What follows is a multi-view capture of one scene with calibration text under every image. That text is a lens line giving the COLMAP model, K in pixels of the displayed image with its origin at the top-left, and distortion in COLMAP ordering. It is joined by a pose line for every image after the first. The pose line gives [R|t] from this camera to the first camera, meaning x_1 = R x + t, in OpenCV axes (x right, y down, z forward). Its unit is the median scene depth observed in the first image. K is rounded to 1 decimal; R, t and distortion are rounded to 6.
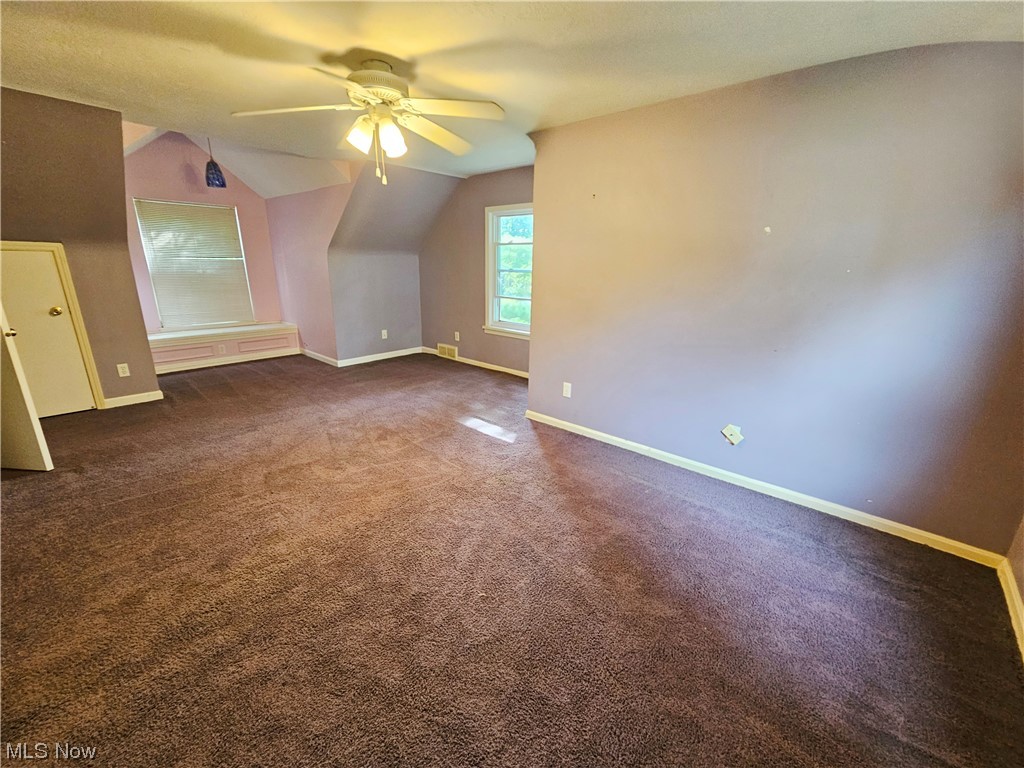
lens RADIAL K [[420.2, 0, 512.0], [0, 420.2, 384.0], [0, 0, 1]] dist [-0.001912, -0.000150]
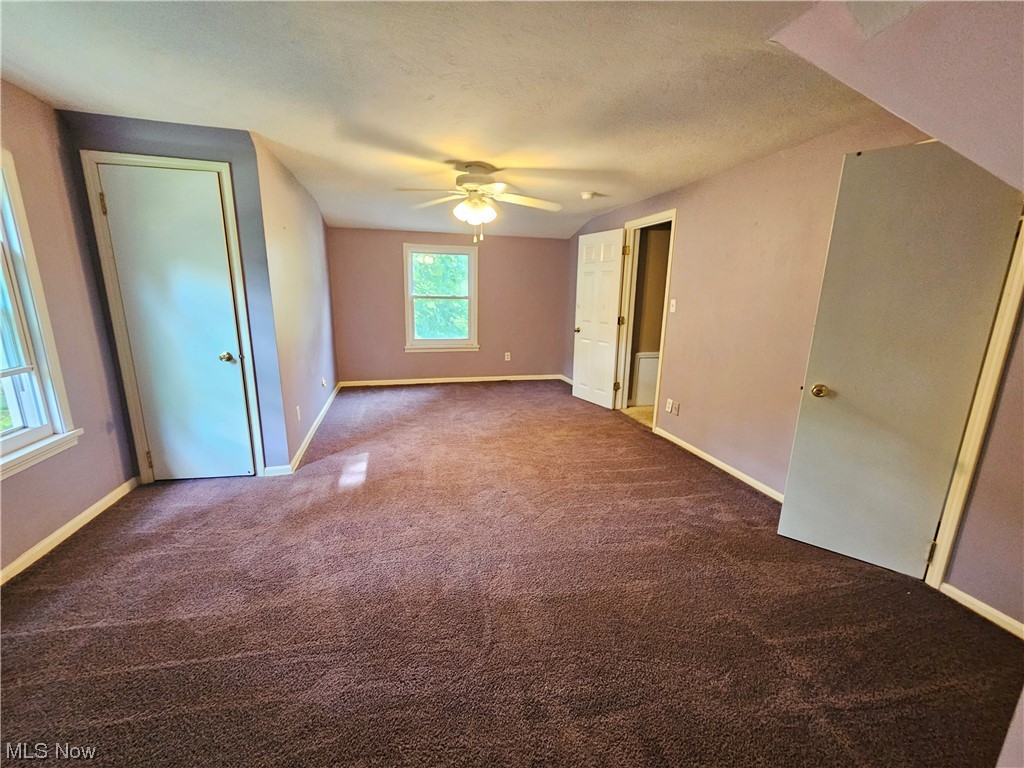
lens RADIAL K [[420.2, 0, 512.0], [0, 420.2, 384.0], [0, 0, 1]] dist [-0.001912, -0.000150]
pose [[-0.835338, -0.157269, 0.526761, -0.826690], [0.113169, 0.888487, 0.444728, -0.445402], [-0.537963, 0.431111, -0.724389, 1.438834]]
